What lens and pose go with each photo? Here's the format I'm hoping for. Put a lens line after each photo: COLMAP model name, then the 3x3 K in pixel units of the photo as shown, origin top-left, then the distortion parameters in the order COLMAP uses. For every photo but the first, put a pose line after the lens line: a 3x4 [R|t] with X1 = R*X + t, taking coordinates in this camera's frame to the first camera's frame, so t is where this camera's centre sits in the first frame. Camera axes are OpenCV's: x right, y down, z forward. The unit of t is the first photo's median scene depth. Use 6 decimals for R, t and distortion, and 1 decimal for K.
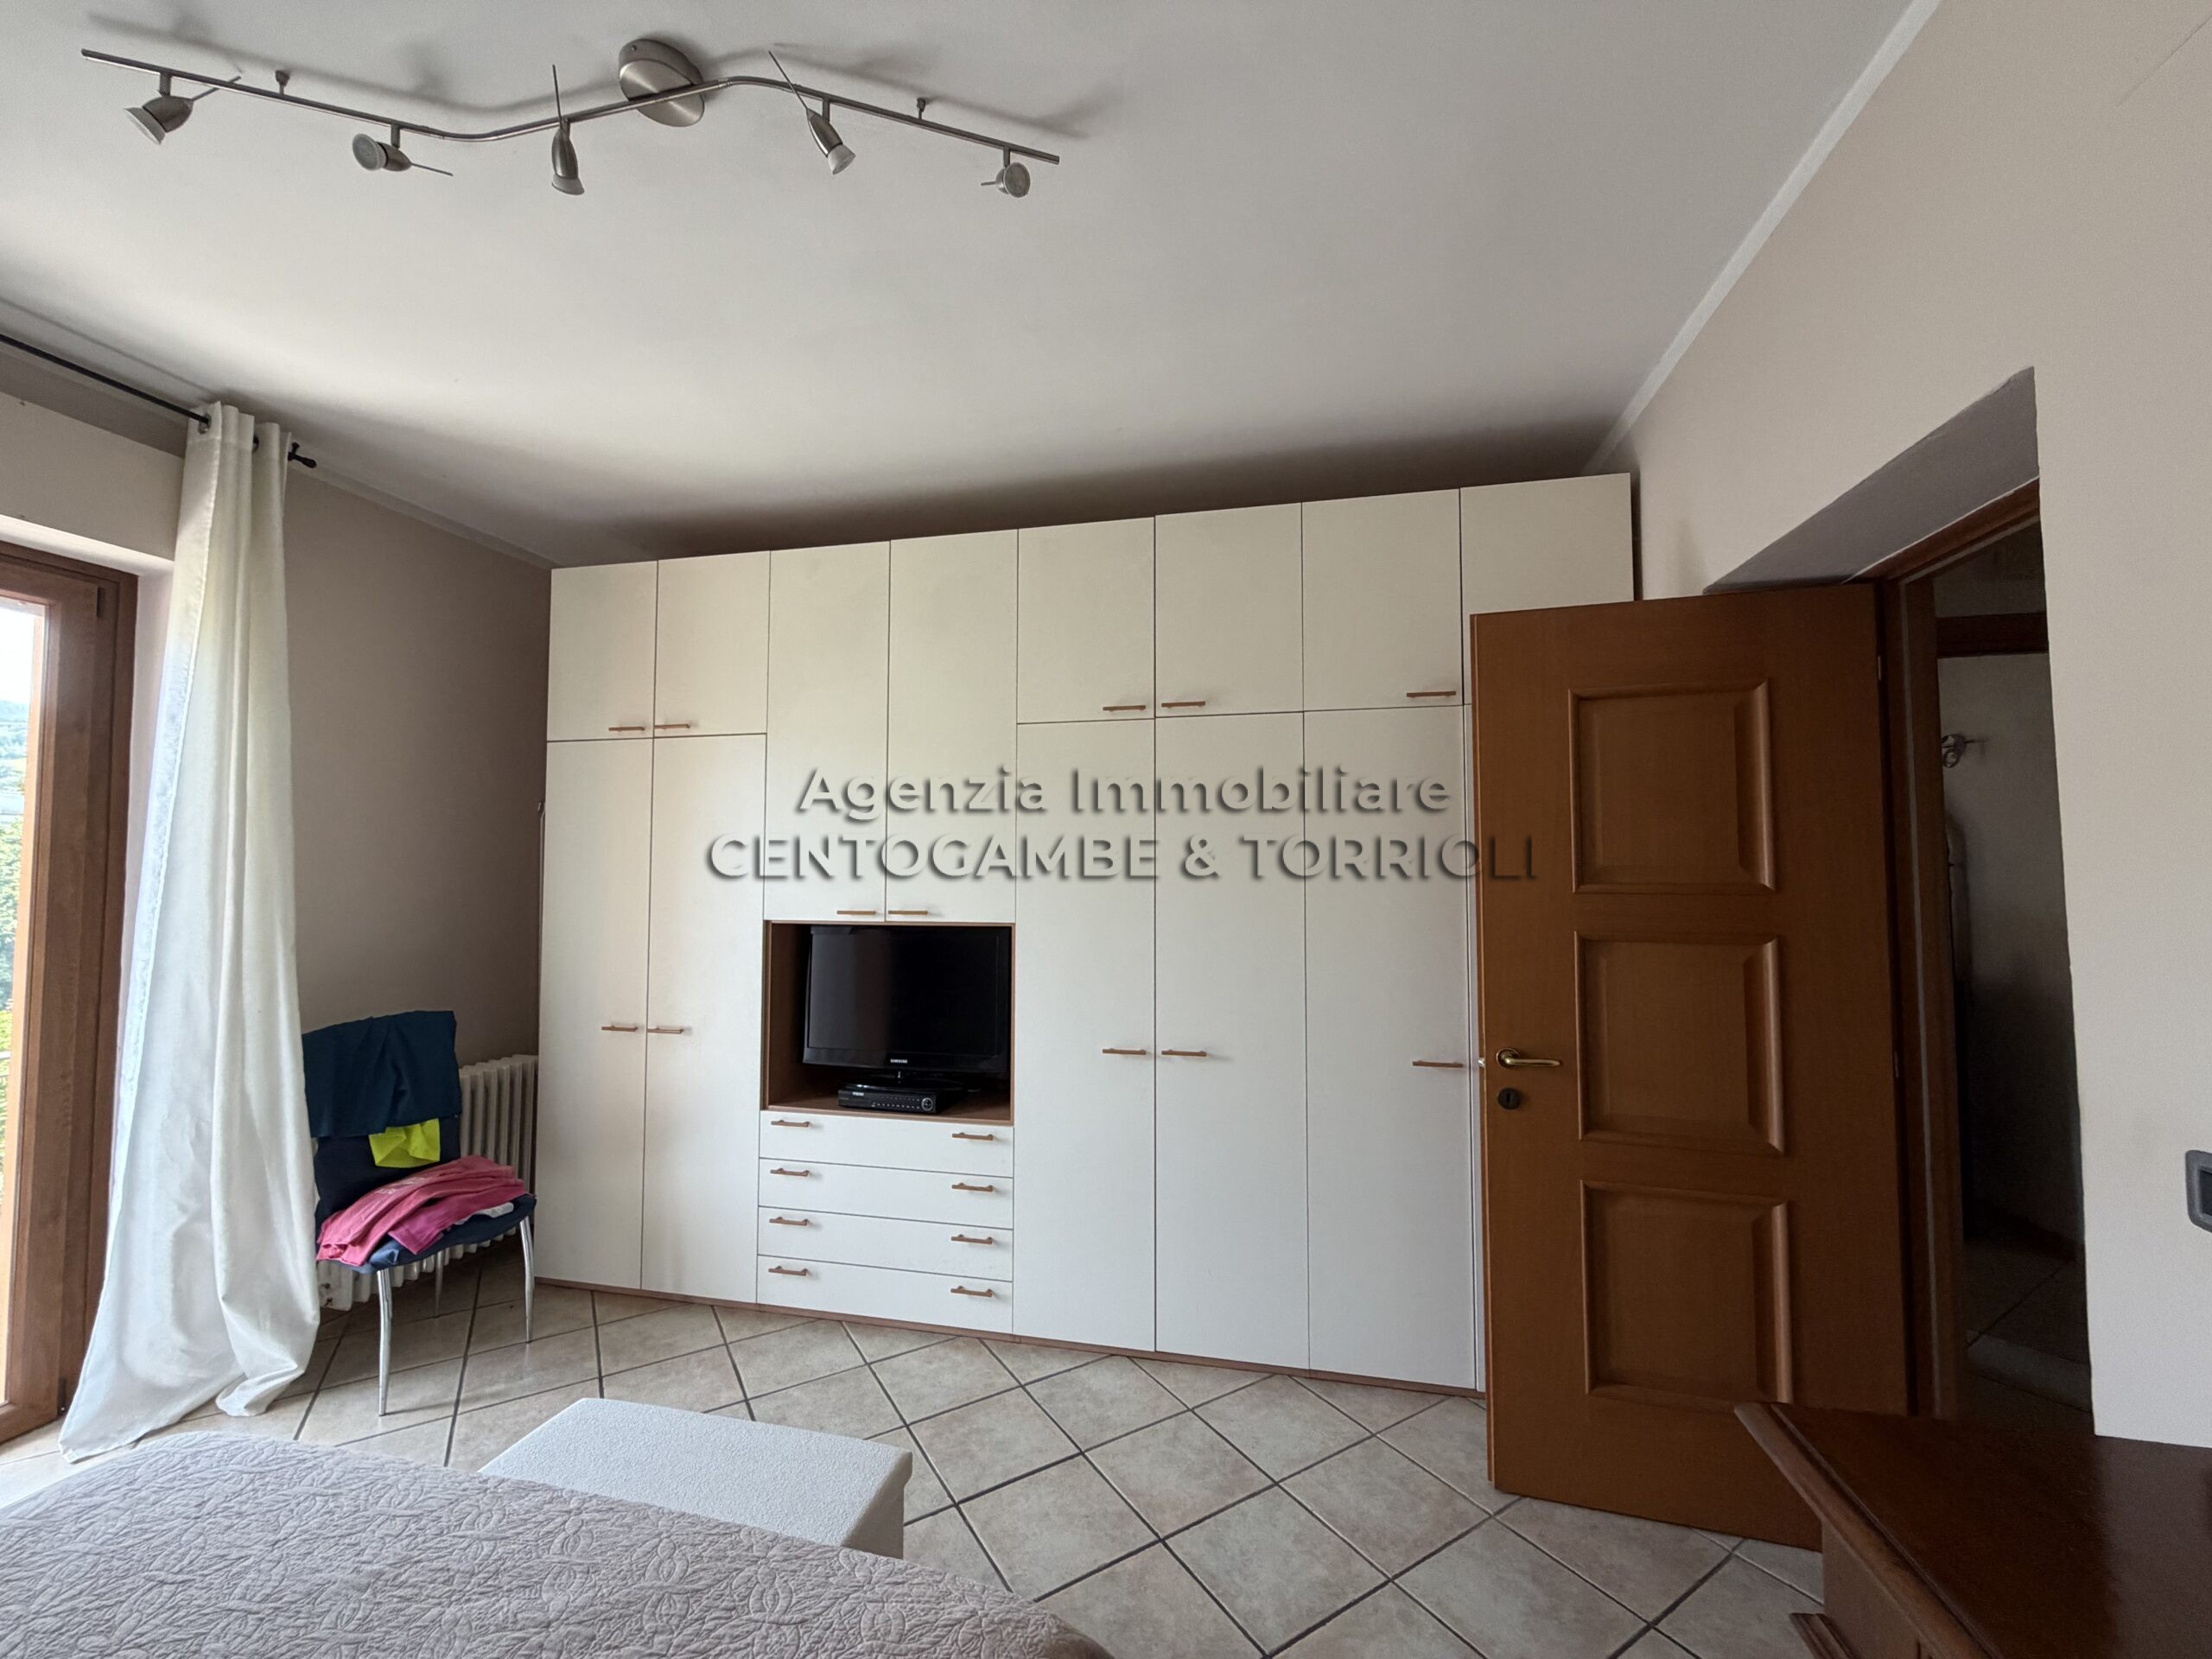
lens RADIAL K [[879.7, 0, 1098.2], [0, 879.7, 832.5], [0, 0, 1]] dist [0.001330, -0.000991]
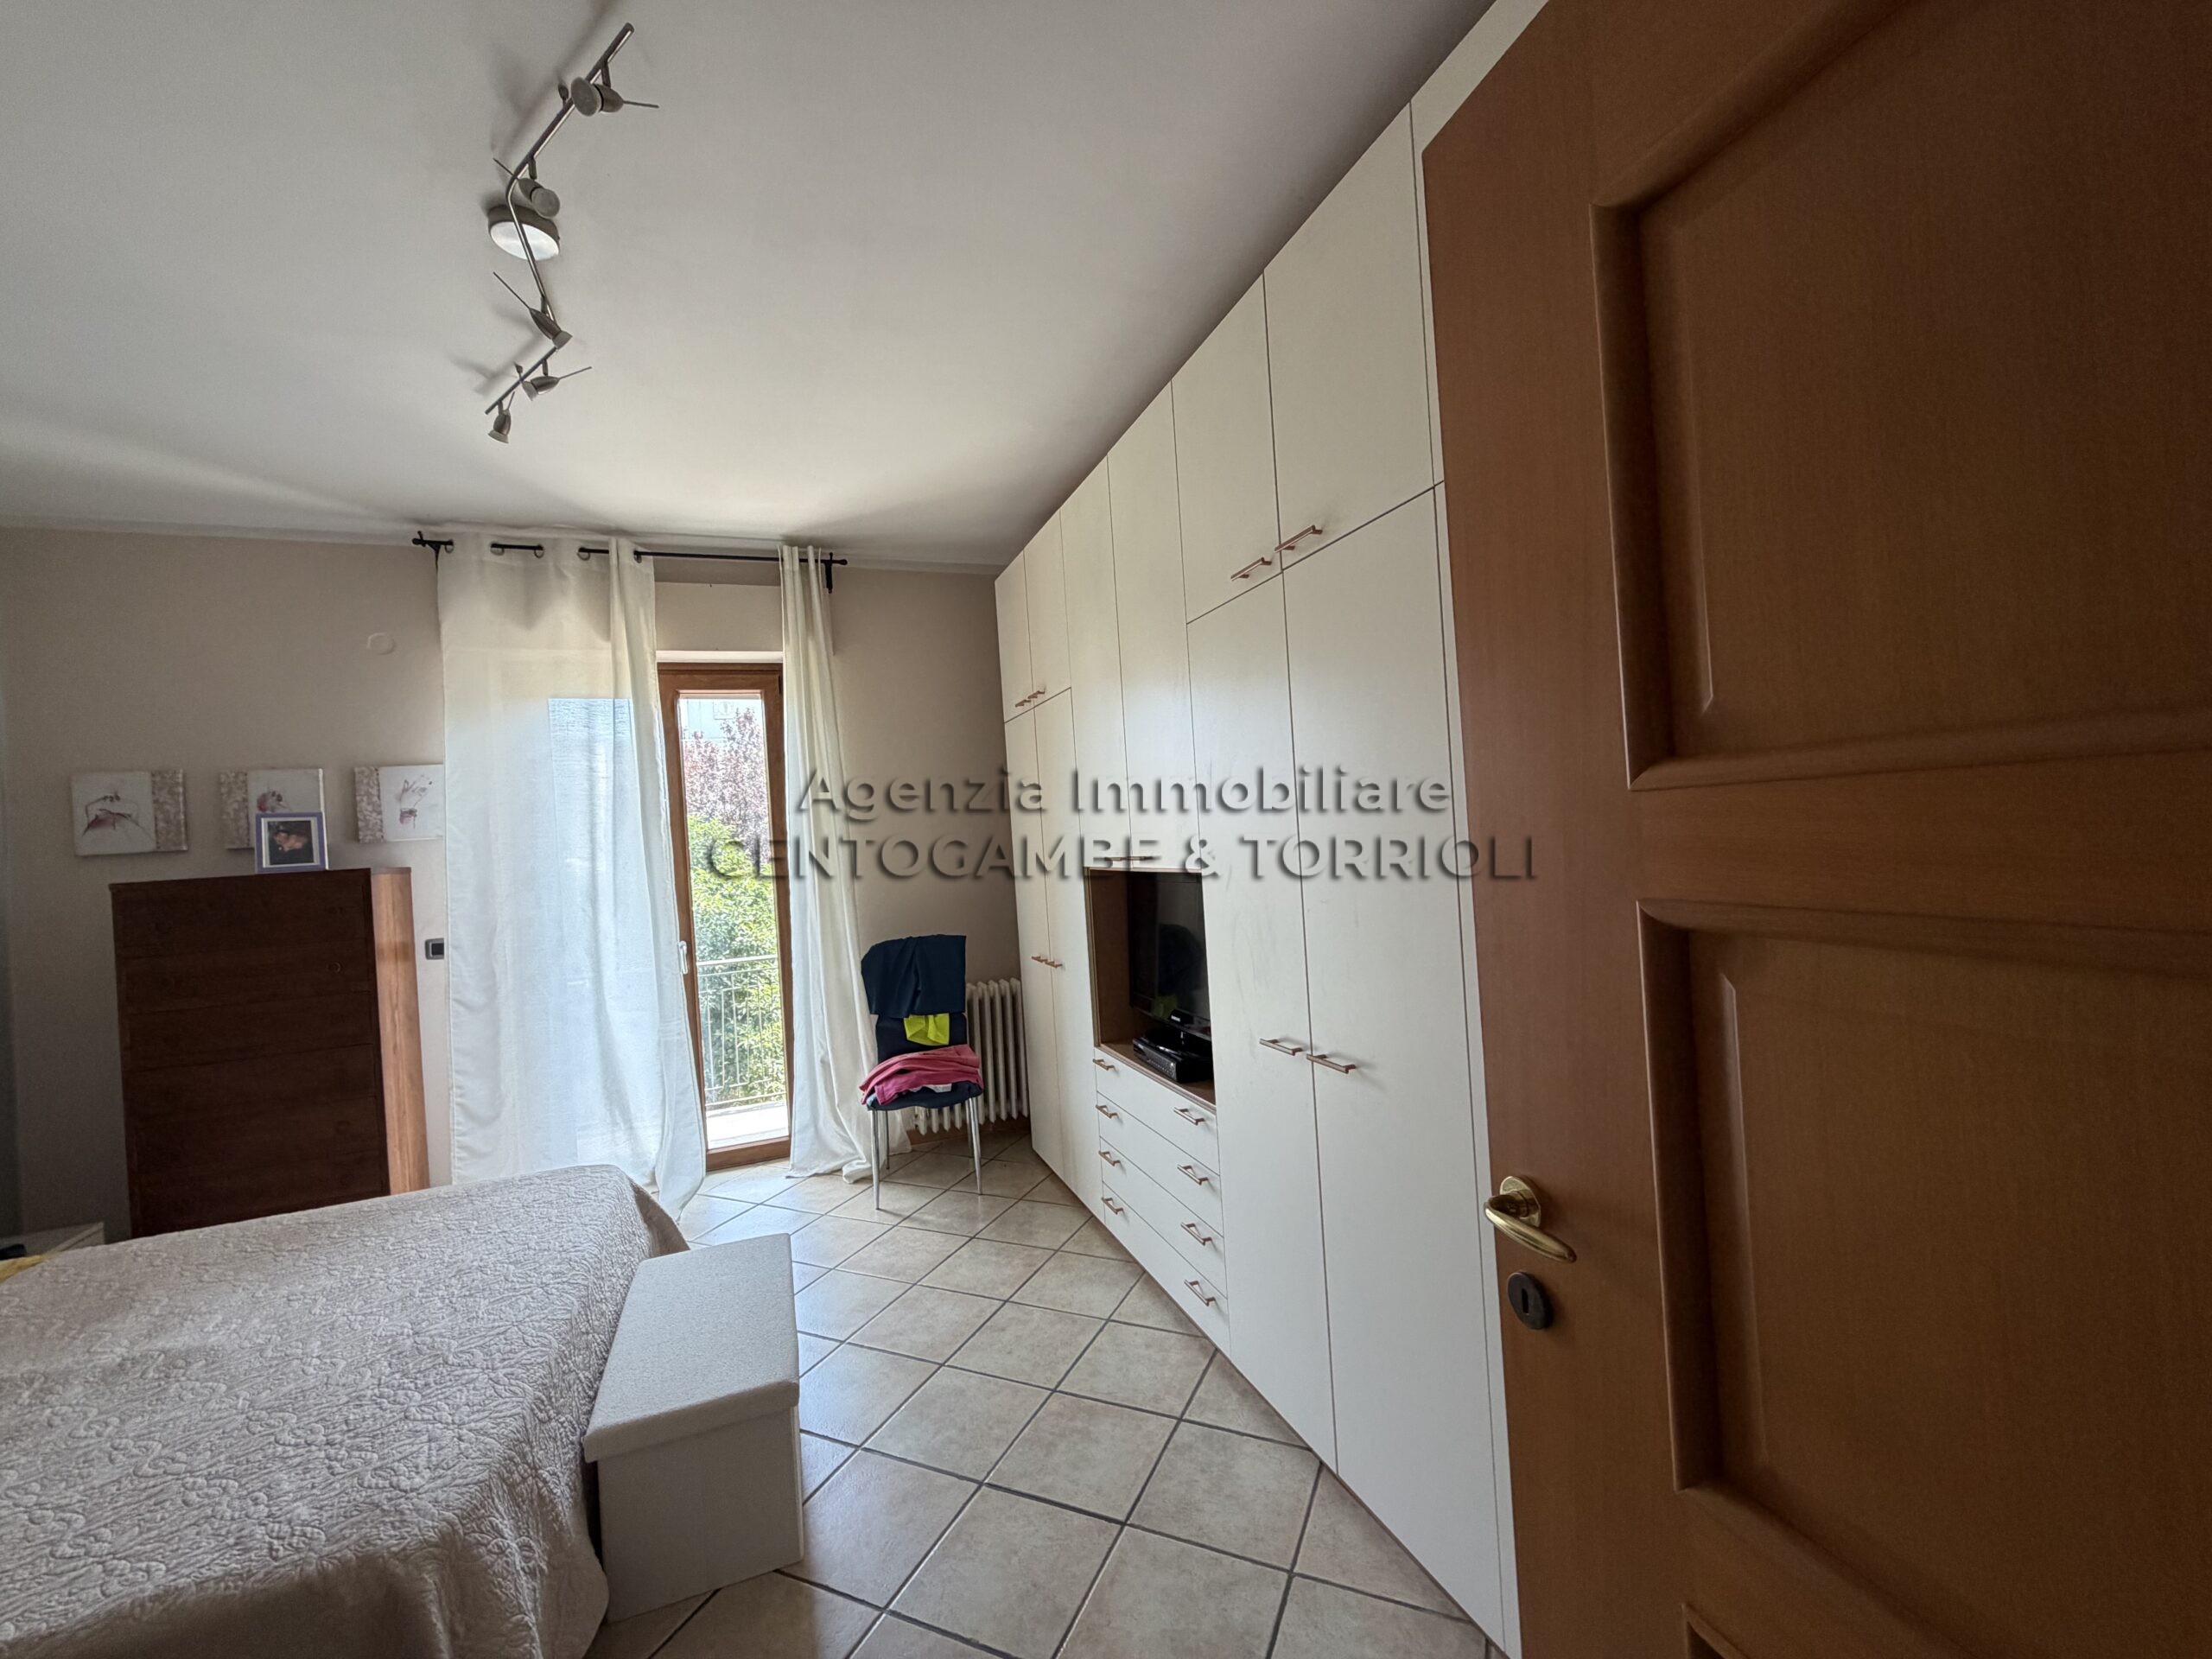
lens RADIAL K [[879.7, 0, 1099.7], [0, 879.7, 831.6], [0, 0, 1]] dist [0.001330, -0.000991]
pose [[0.556609, -0.039098, -0.829854, 0.565690], [0.100694, 0.994703, 0.020674, 0.043949], [0.824650, -0.095068, 0.557597, 0.500478]]
